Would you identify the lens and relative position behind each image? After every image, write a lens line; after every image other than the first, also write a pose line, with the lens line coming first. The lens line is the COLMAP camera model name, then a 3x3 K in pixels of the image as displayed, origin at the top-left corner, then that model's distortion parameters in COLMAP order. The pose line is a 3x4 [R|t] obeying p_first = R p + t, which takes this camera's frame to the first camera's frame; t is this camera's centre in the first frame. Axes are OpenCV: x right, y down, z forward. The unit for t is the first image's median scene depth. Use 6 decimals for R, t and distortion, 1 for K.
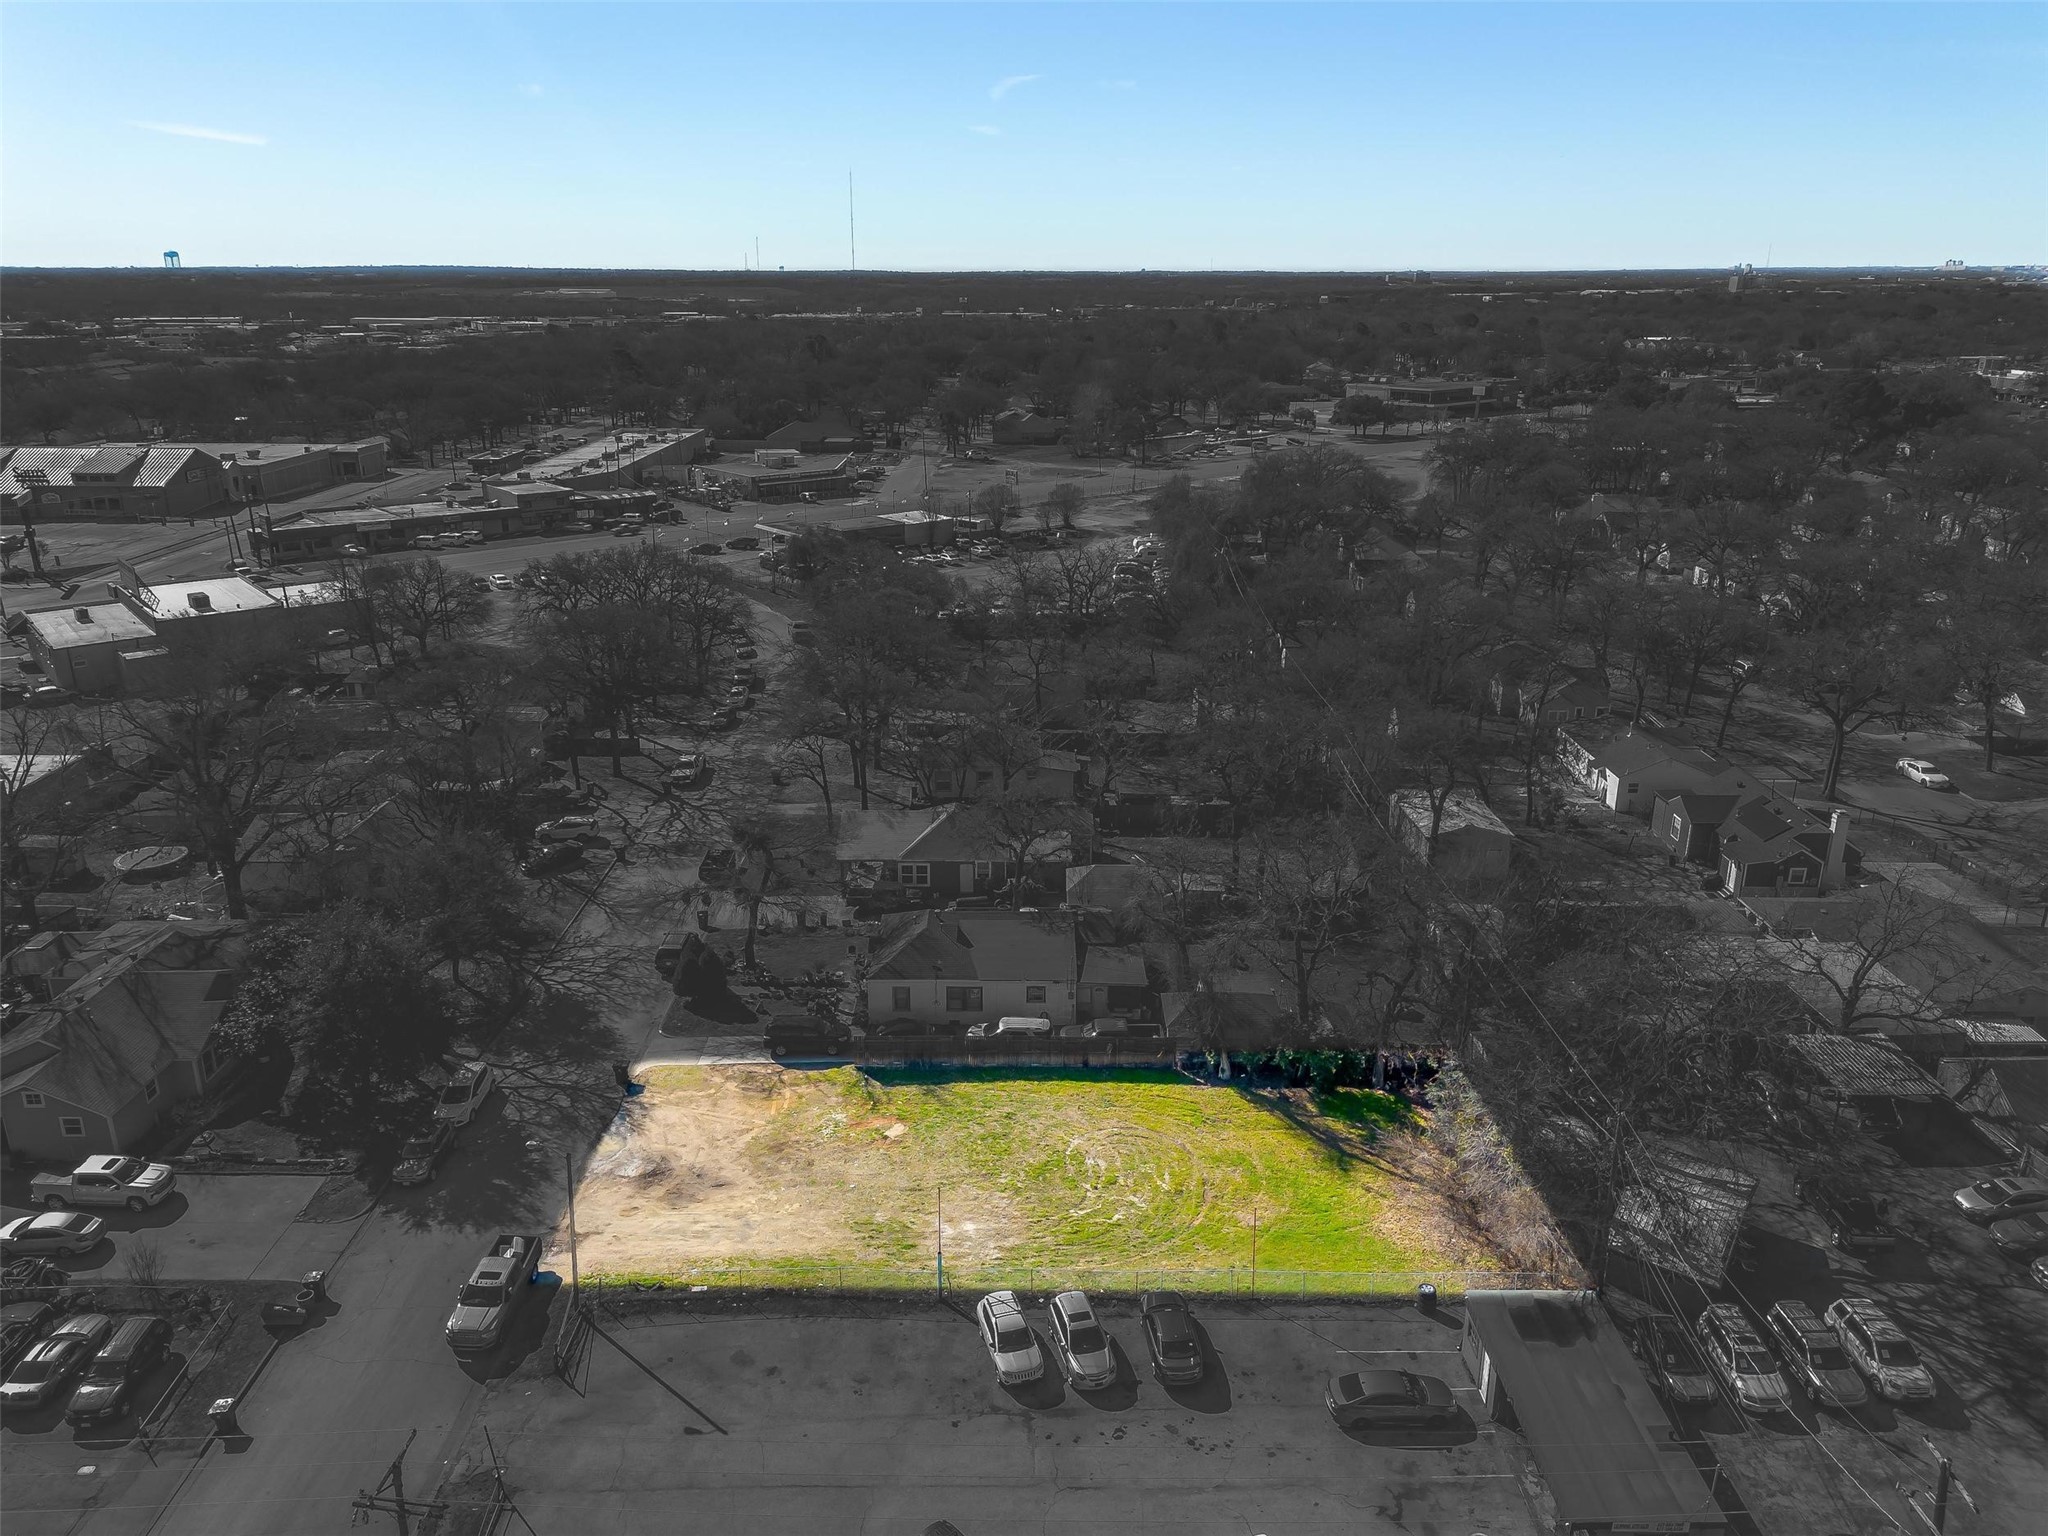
lens RADIAL K [[1457.1, 0, 1048.2], [0, 1457.1, 768.4], [0, 0, 1]] dist [0.100695, -0.104353]
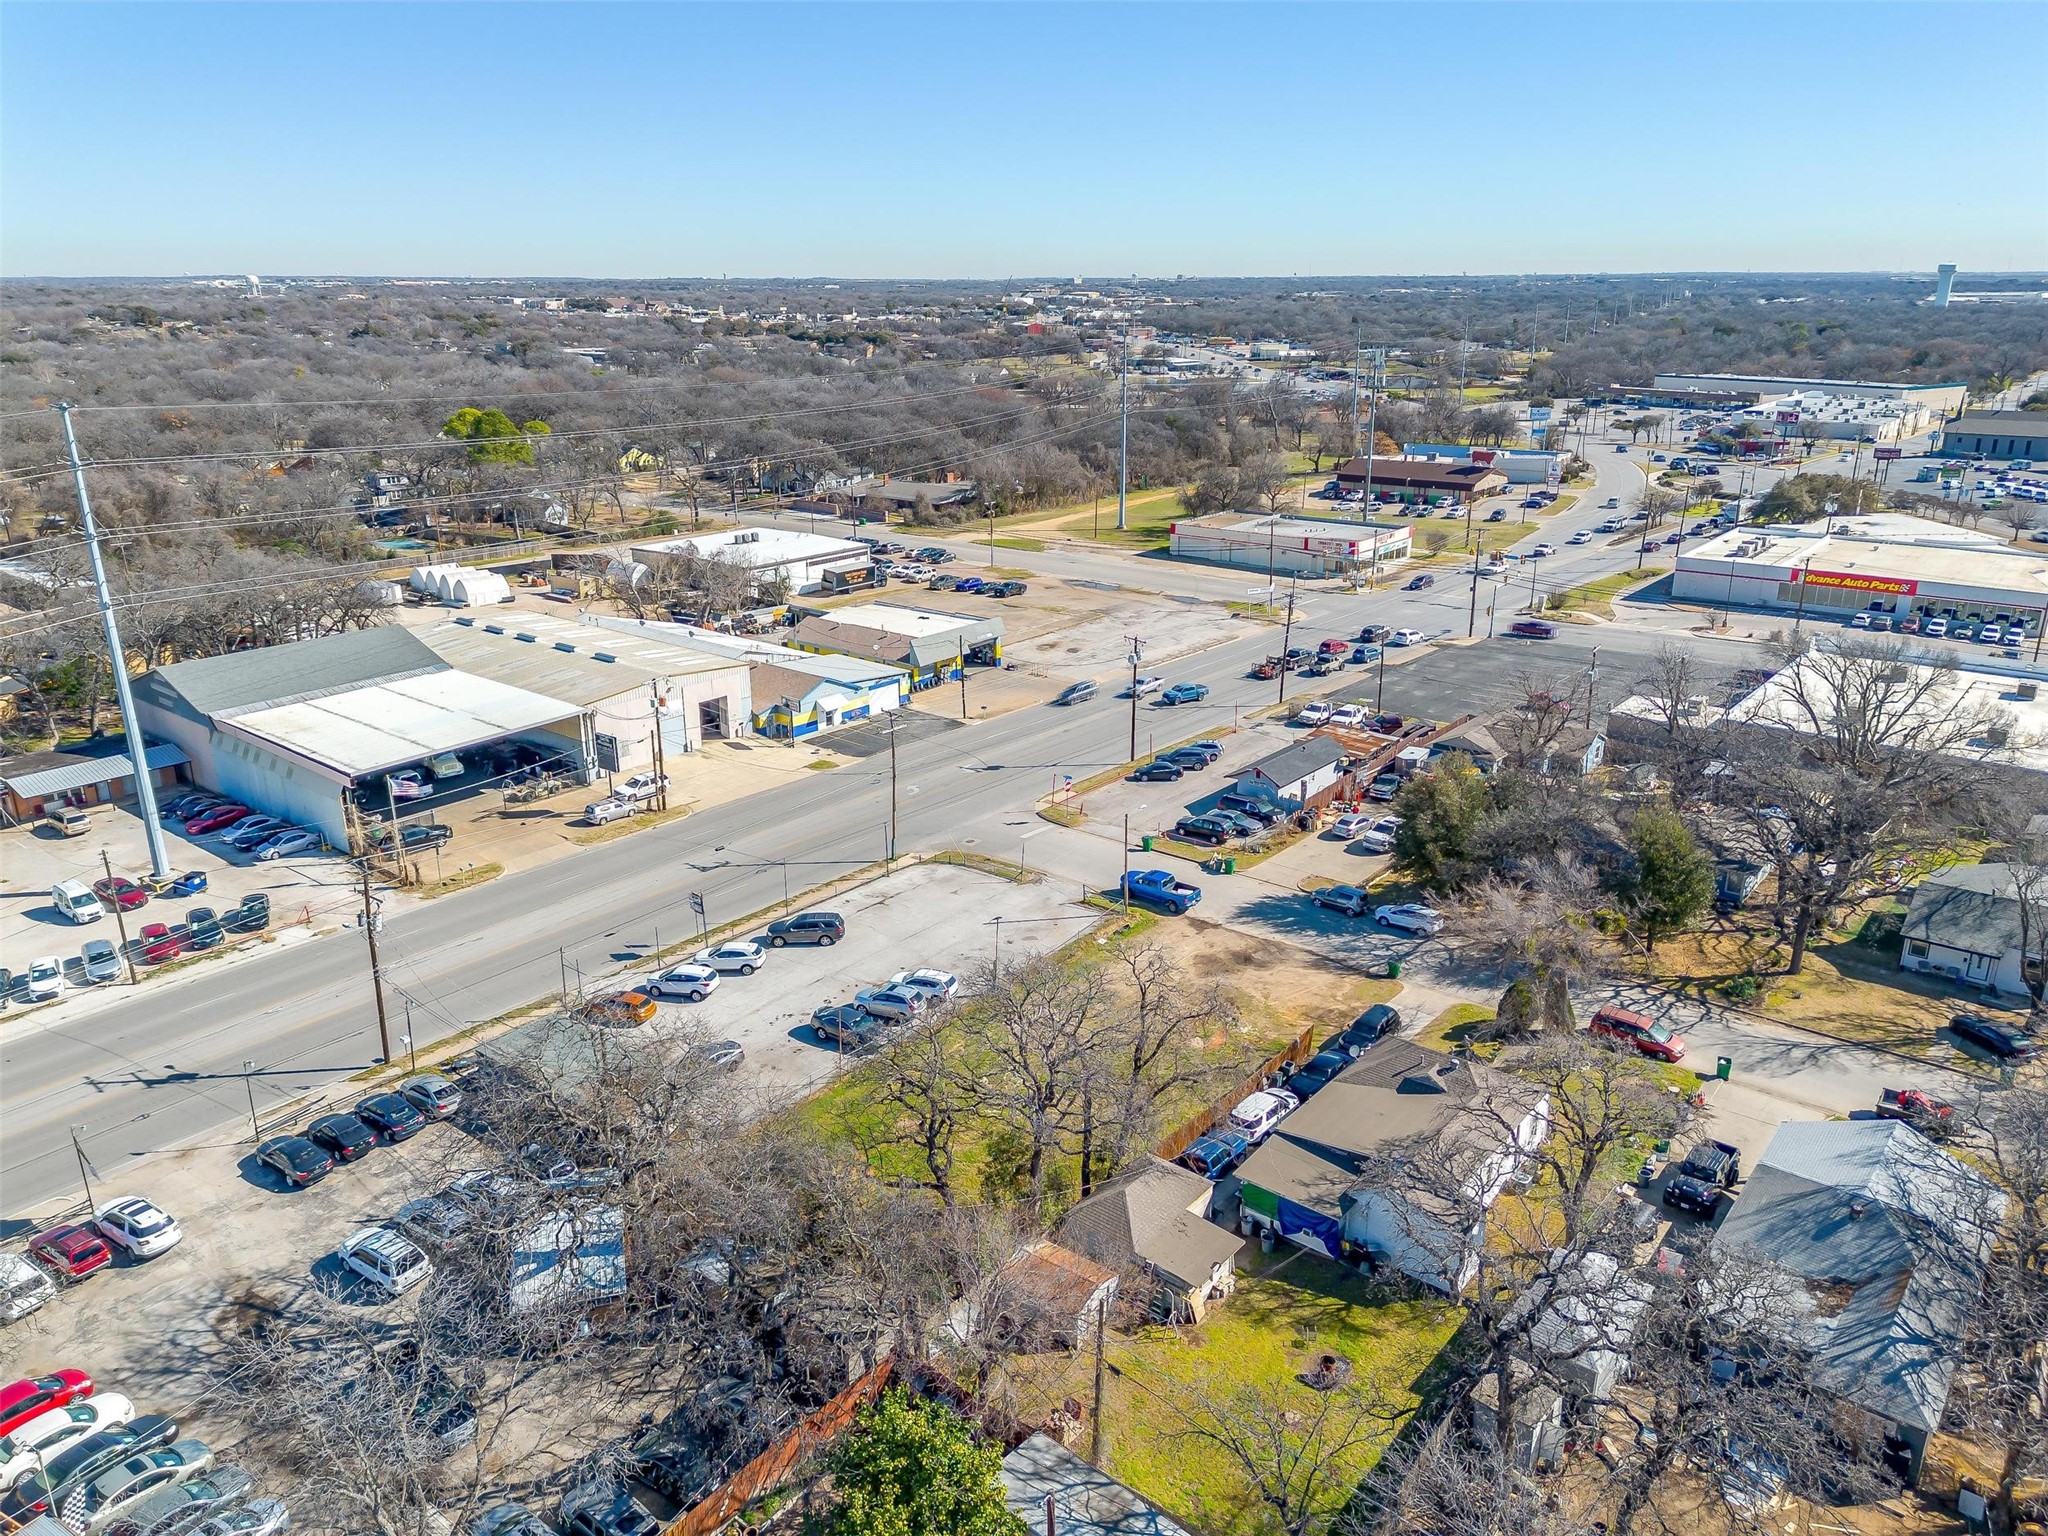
lens RADIAL K [[1440.8, 0, 1019.6], [0, 1440.8, 814.7], [0, 0, 1]] dist [0.097306, -0.113849]
pose [[-0.644579, 0.263430, -0.717721, 0.823608], [-0.243948, 0.818827, 0.519627, -0.496123], [0.724574, 0.510027, -0.463535, 1.467118]]
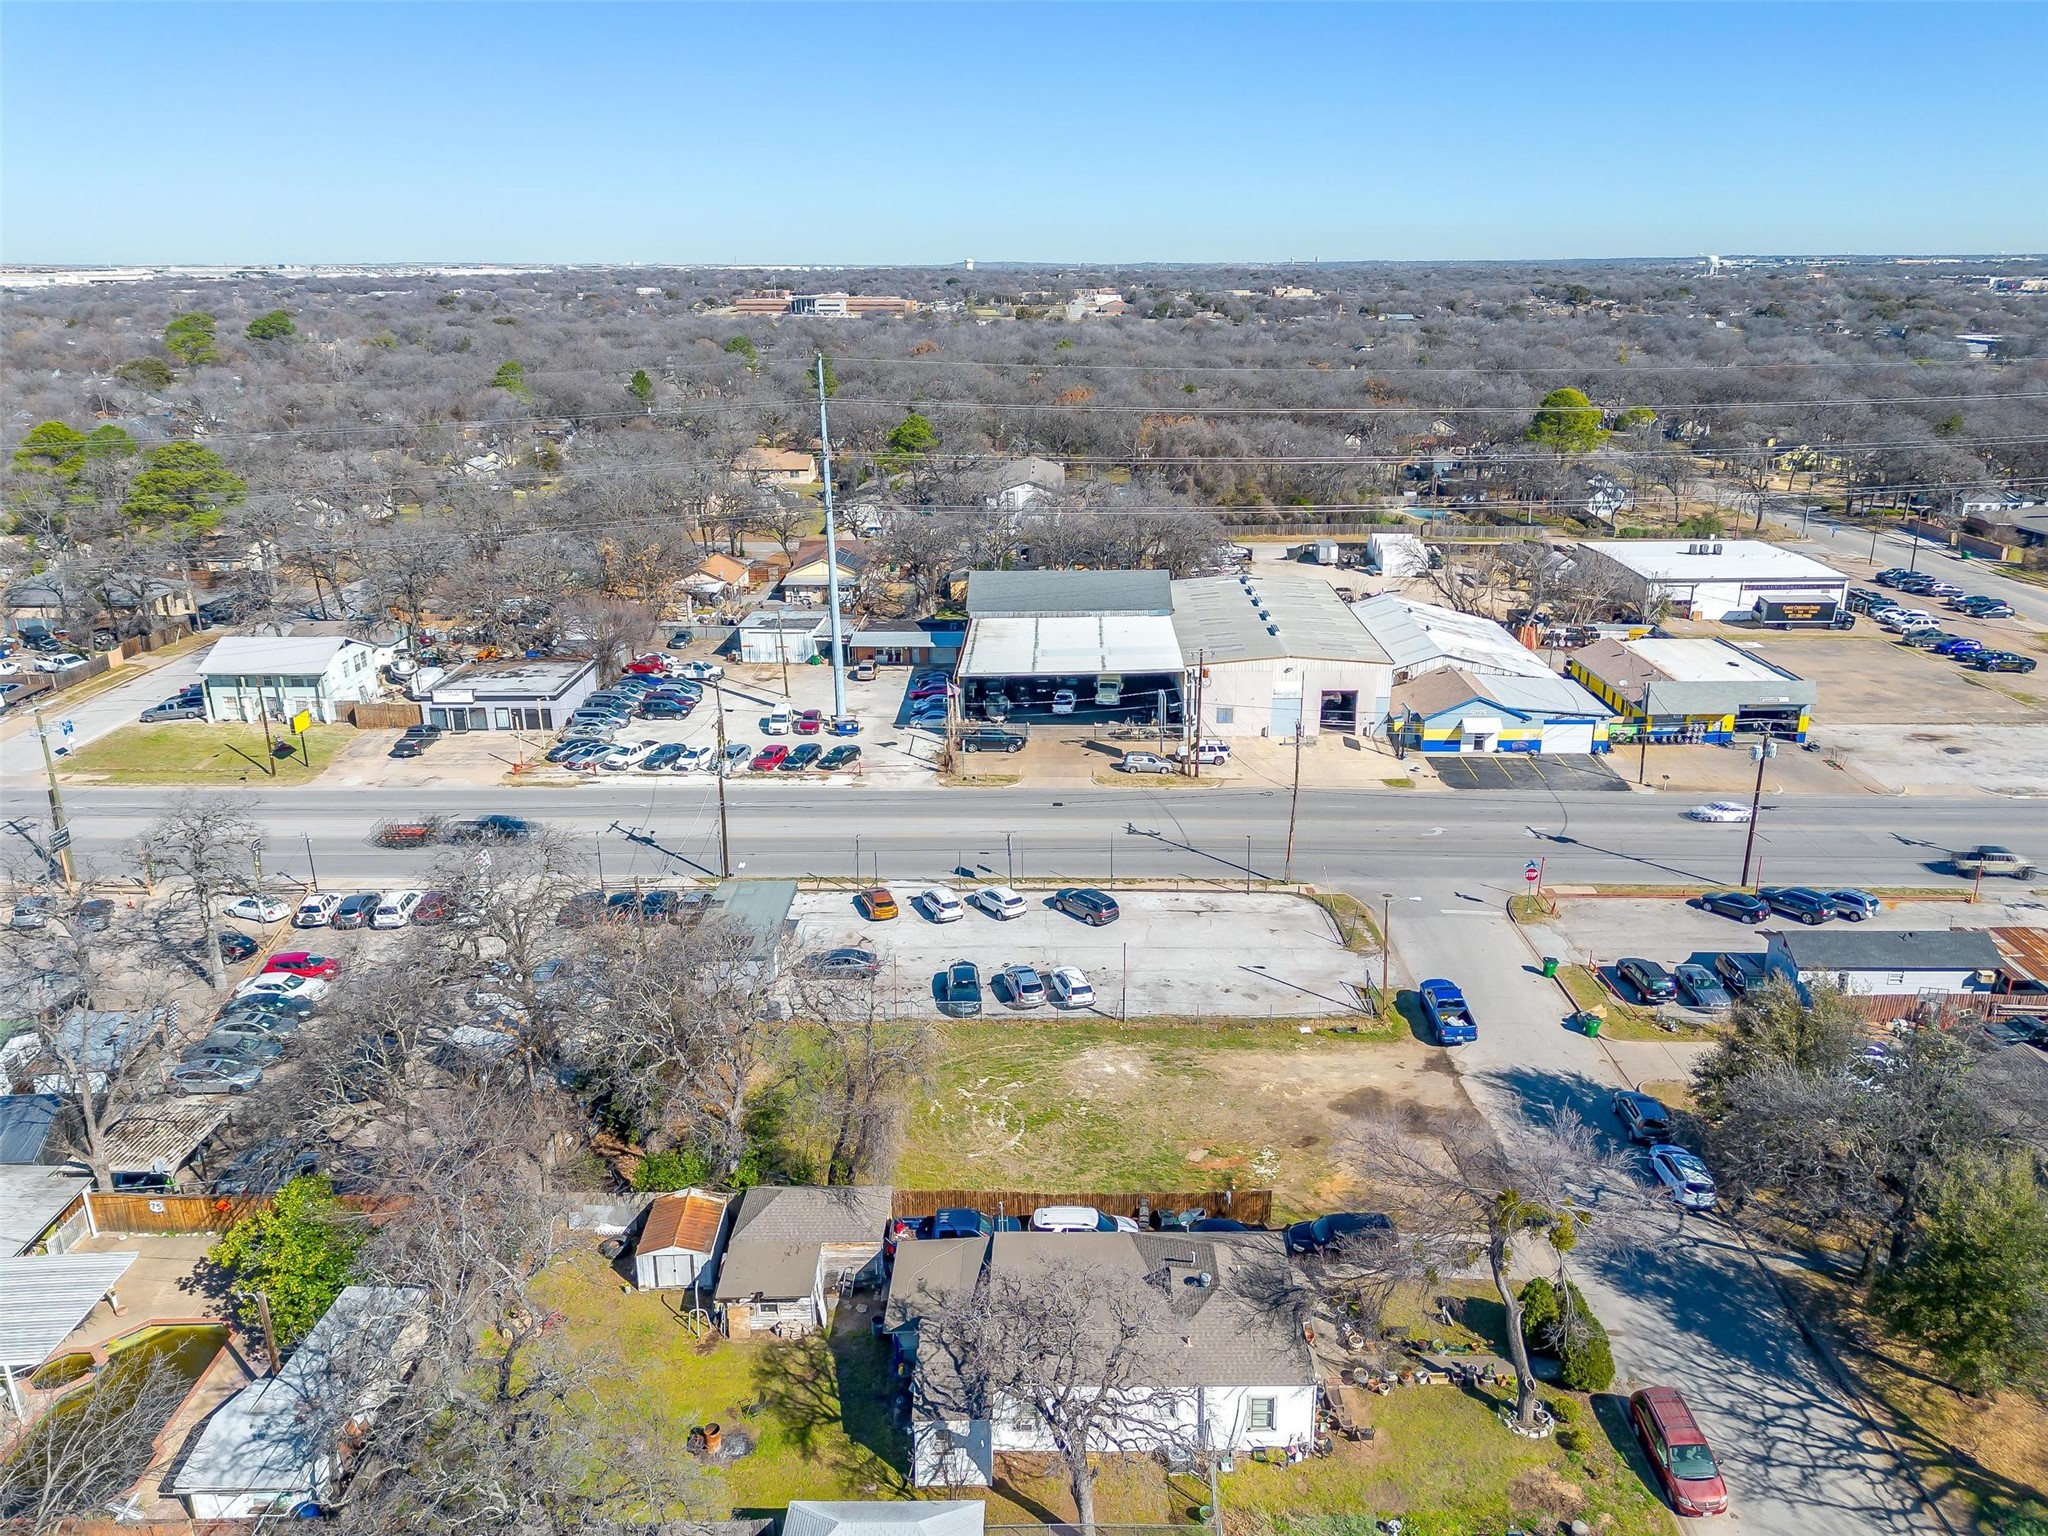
lens RADIAL K [[1457.1, 0, 1048.2], [0, 1457.1, 768.4], [0, 0, 1]] dist [0.100695, -0.104353]
pose [[-0.999803, -0.006457, 0.018790, -0.024545], [0.006360, 0.791931, 0.610578, -0.603756], [-0.018823, 0.610577, -0.791733, 1.778767]]
